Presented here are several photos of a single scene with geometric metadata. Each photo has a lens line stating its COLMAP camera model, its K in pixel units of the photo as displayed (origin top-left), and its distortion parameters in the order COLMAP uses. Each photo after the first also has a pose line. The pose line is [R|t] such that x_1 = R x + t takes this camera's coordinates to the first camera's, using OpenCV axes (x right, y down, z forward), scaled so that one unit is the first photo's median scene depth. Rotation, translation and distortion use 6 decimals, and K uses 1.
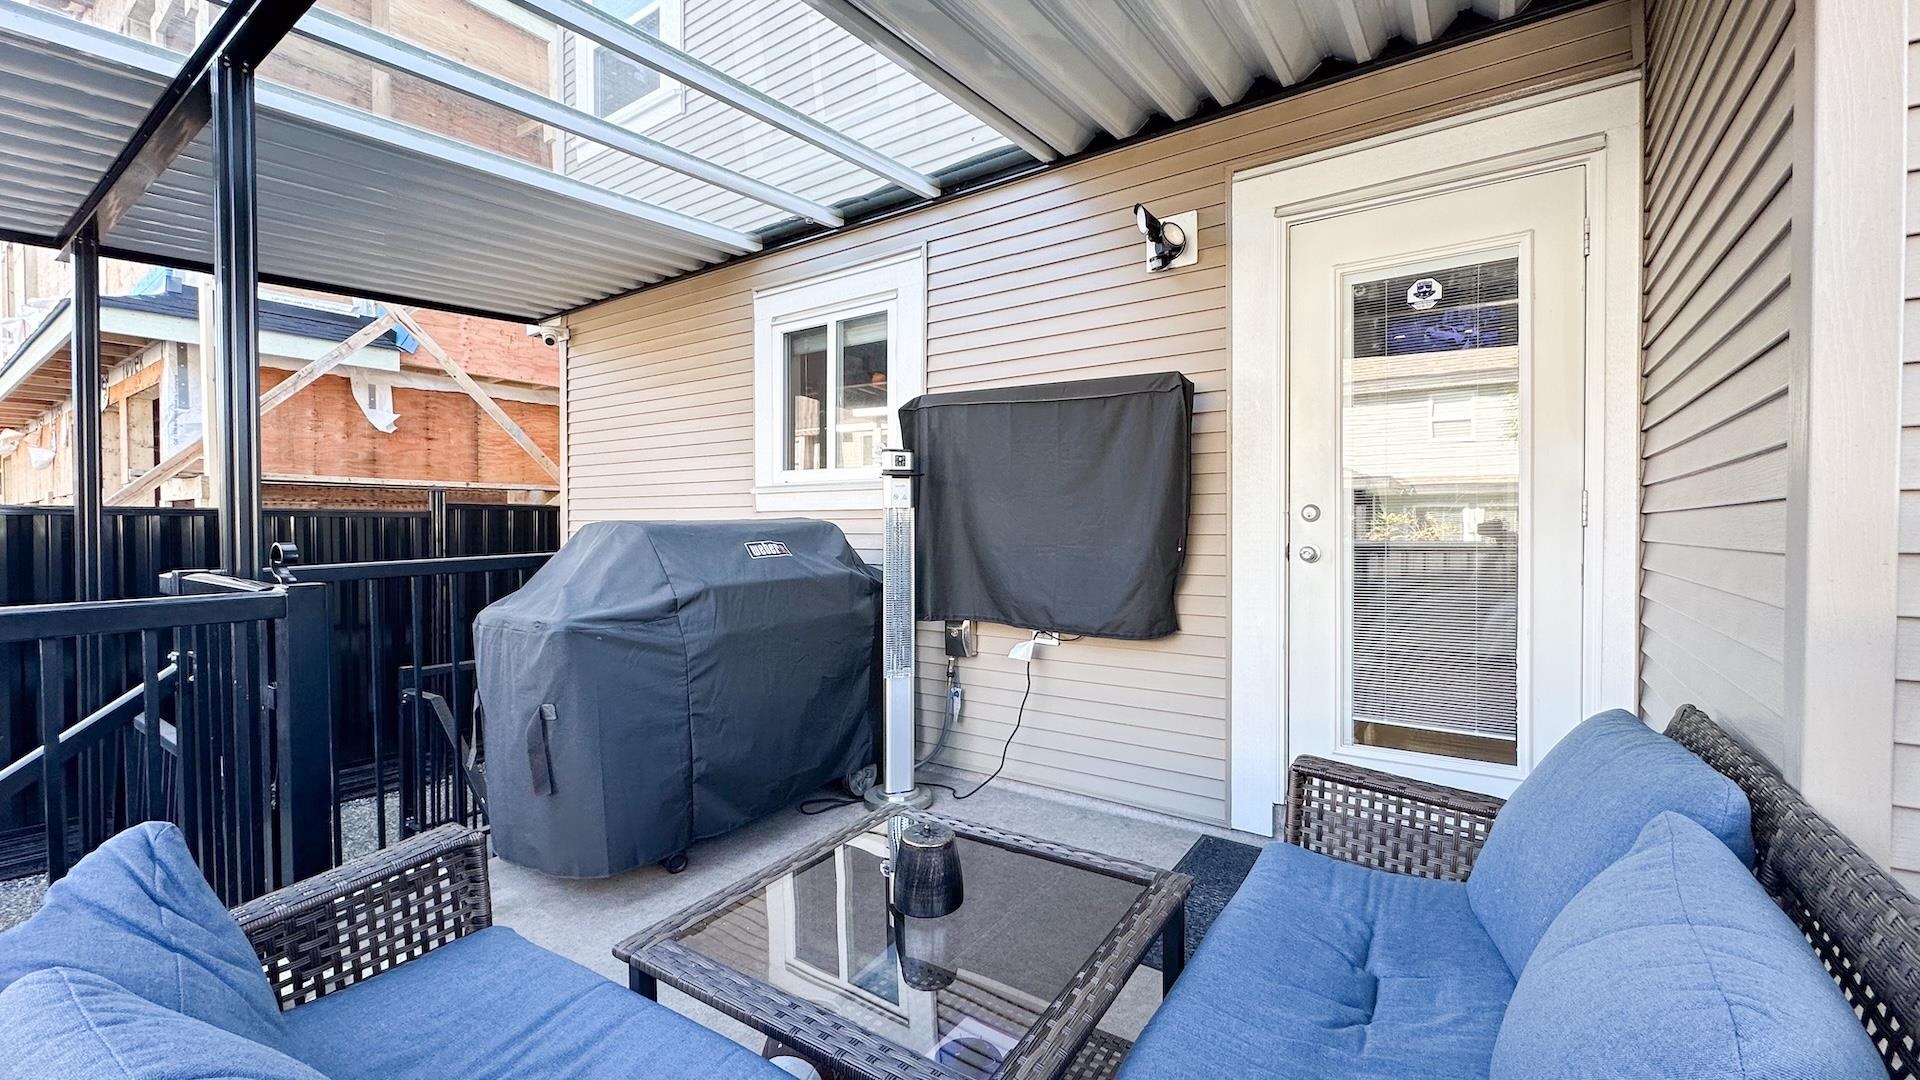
lens RADIAL K [[768.1, 0, 962.1], [0, 768.1, 537.1], [0, 0, 1]] dist [-0.004268, 0.000906]
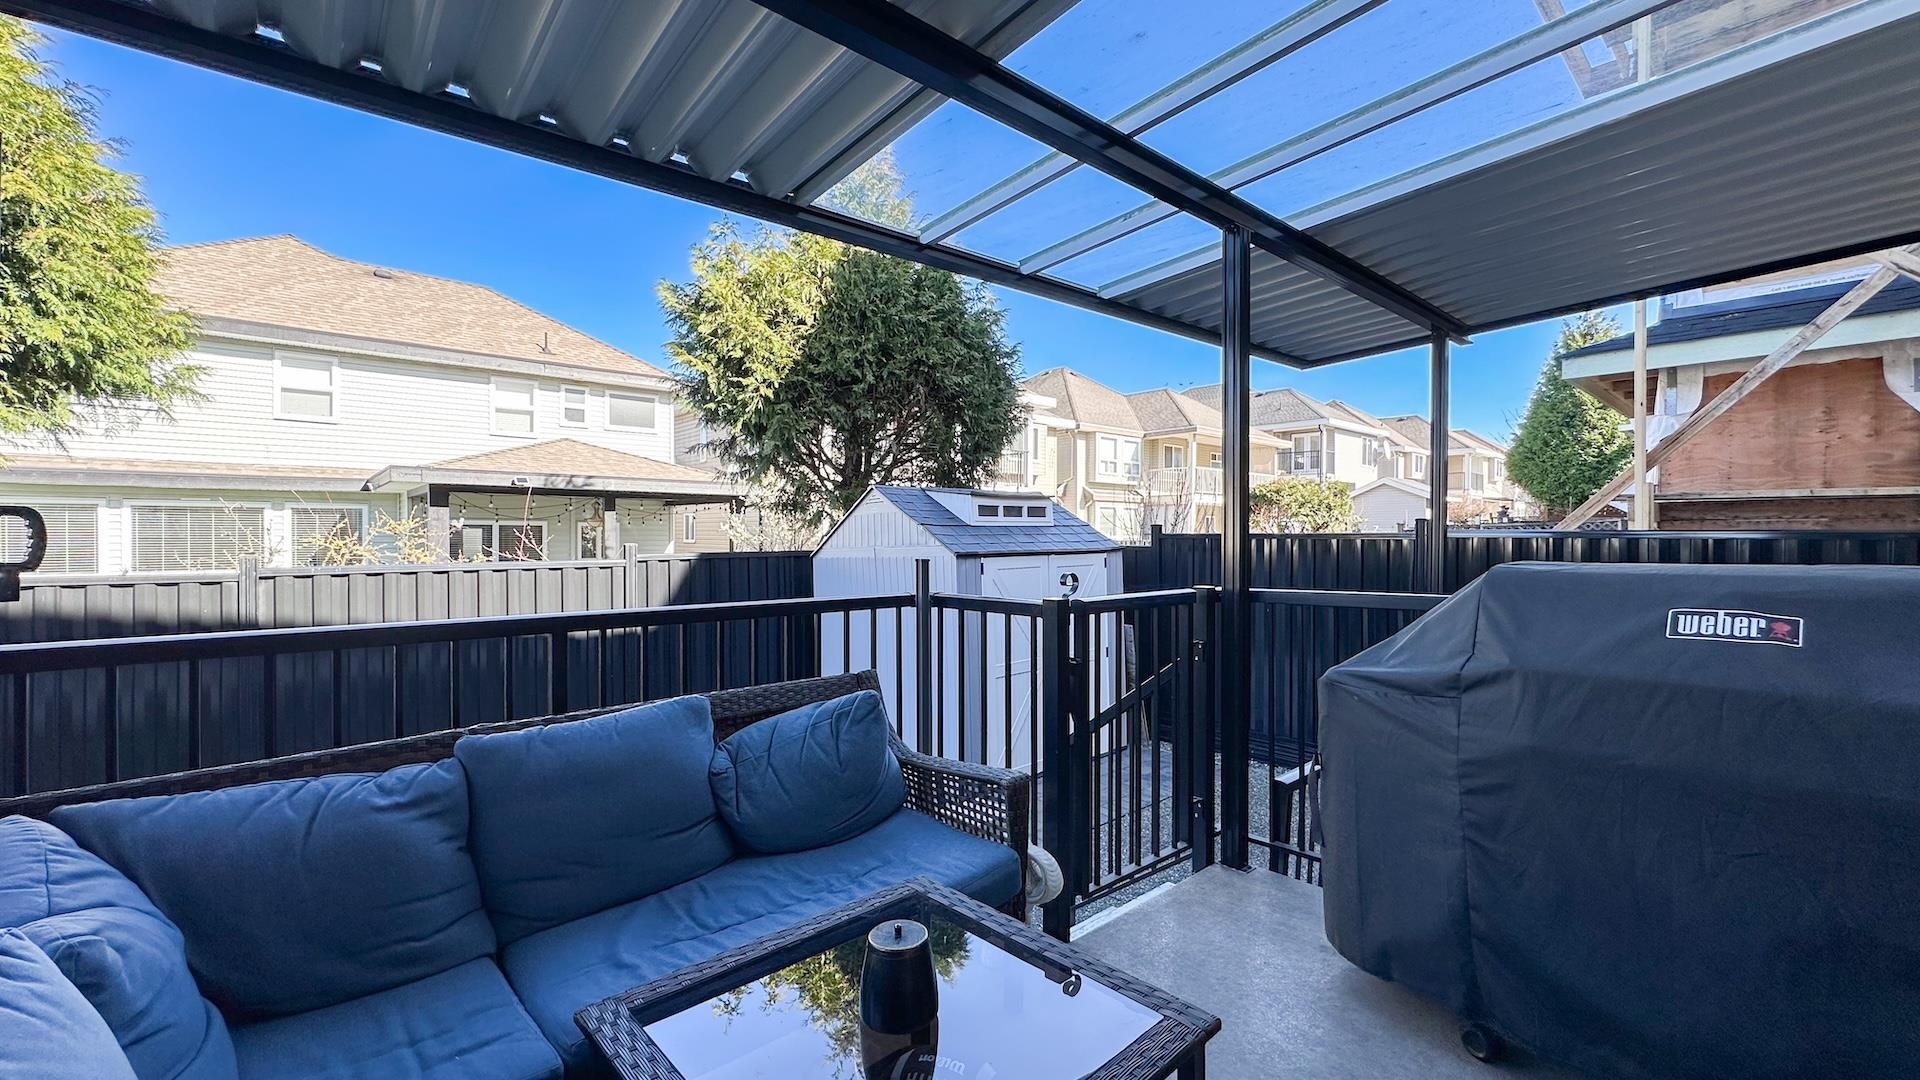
lens RADIAL K [[768.1, 0, 964.7], [0, 768.1, 534.1], [0, 0, 1]] dist [-0.004268, 0.000906]
pose [[-0.250118, 0.004086, -0.968207, 0.203253], [-0.016047, 0.999836, 0.008365, -0.022843], [0.968082, 0.017629, -0.250012, 0.329847]]
